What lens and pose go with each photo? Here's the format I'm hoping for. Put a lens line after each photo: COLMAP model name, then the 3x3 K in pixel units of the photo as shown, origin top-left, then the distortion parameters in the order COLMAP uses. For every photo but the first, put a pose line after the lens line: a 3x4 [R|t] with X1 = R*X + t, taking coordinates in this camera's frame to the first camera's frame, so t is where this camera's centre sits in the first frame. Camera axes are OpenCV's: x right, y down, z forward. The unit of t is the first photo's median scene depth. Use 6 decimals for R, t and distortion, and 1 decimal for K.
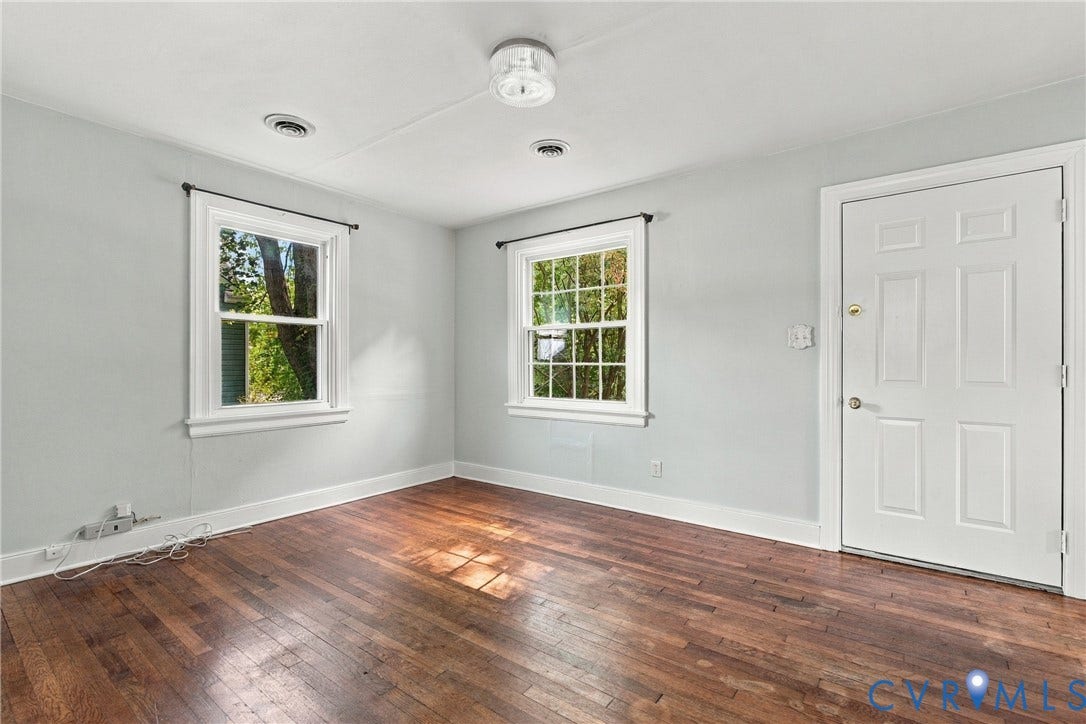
lens RADIAL K [[487.7, 0, 545.8], [0, 487.7, 364.4], [0, 0, 1]] dist [-0.005597, 0.000951]
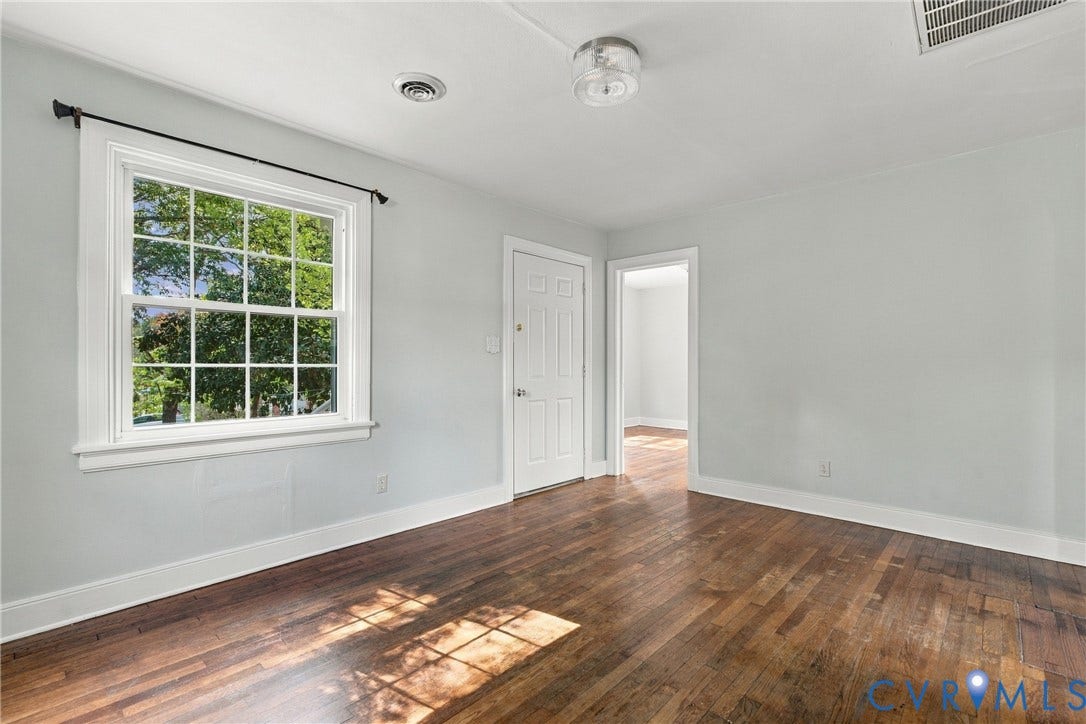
lens RADIAL K [[487.7, 0, 545.8], [0, 487.7, 364.4], [0, 0, 1]] dist [-0.005597, 0.000951]
pose [[0.112325, -0.001147, 0.993671, -0.705341], [-0.001075, 0.999999, 0.001276, -0.005056], [-0.993671, -0.001212, 0.112324, 0.683786]]
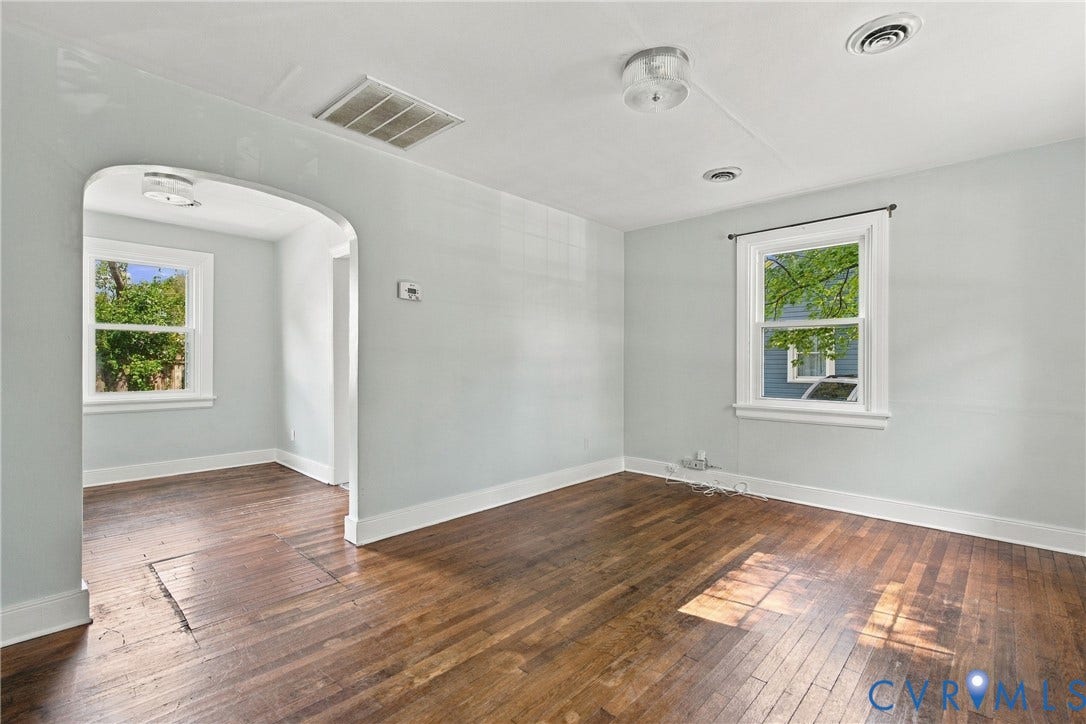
lens RADIAL K [[487.7, 0, 545.8], [0, 487.7, 364.4], [0, 0, 1]] dist [-0.005597, 0.000951]
pose [[-0.113550, 0.005898, -0.993515, 0.675611], [-0.004042, 0.999971, 0.006399, -0.005176], [0.993524, 0.004742, -0.113523, 0.600559]]
